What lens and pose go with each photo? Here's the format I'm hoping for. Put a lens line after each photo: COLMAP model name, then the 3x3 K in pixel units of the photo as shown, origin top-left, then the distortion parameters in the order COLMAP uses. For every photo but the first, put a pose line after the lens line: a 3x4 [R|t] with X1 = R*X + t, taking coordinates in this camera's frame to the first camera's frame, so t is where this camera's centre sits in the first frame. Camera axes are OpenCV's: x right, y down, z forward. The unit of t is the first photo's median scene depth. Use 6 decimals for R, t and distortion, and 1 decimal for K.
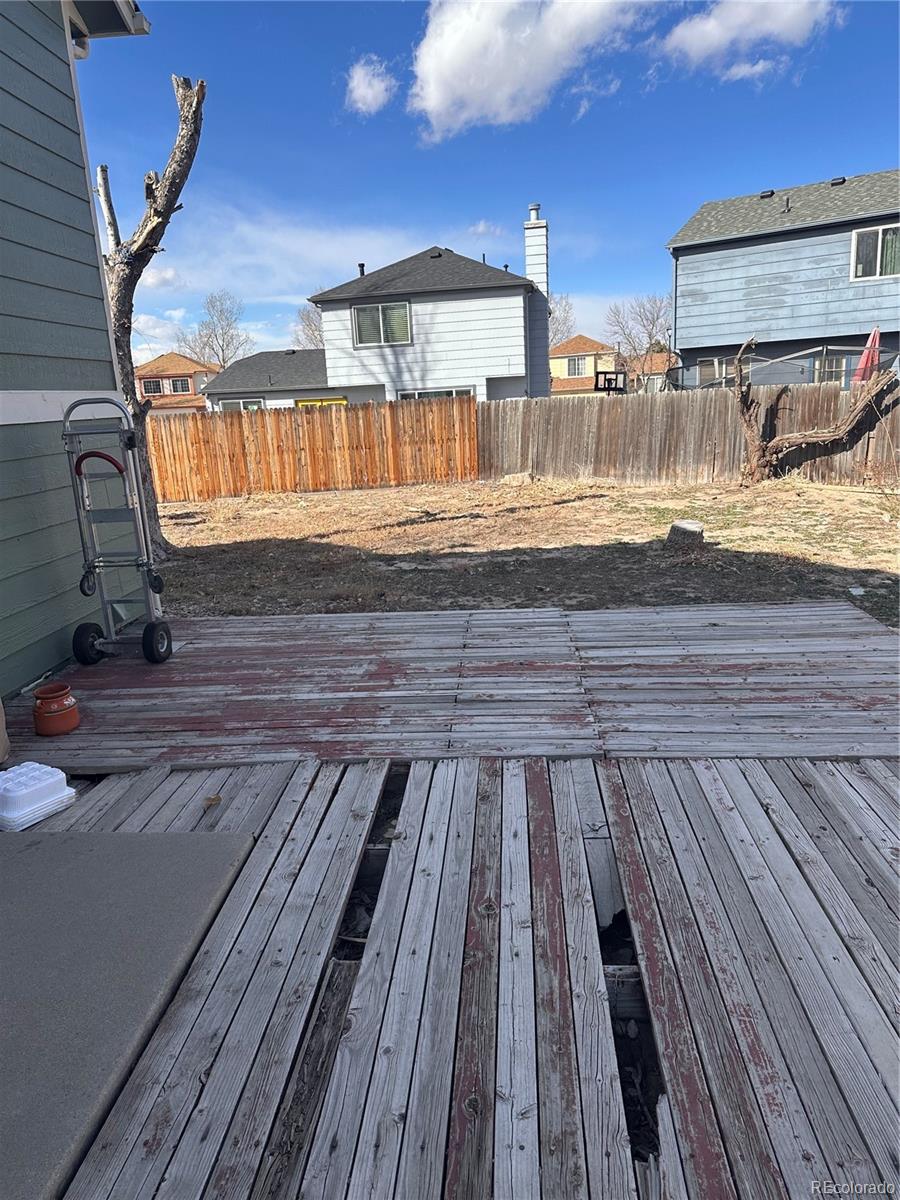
lens RADIAL K [[841.2, 0, 450.0], [0, 841.2, 600.0], [0, 0, 1]] dist [0.096637, -0.094402]
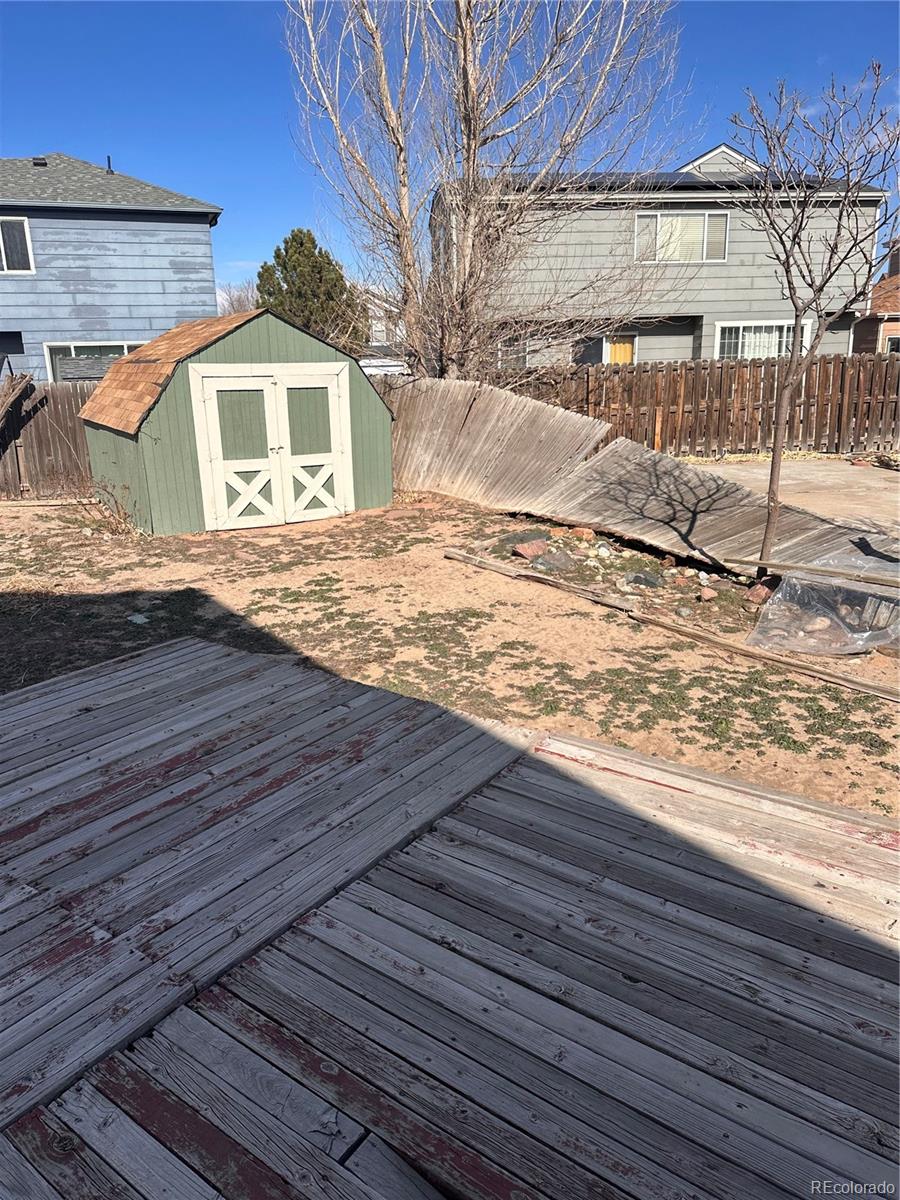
lens RADIAL K [[841.2, 0, 450.0], [0, 841.2, 600.0], [0, 0, 1]] dist [0.096637, -0.094402]
pose [[0.543754, -0.194740, 0.816338, -0.142874], [0.196304, 0.975235, 0.101889, -0.099906], [-0.815963, 0.104848, 0.568516, 0.363824]]
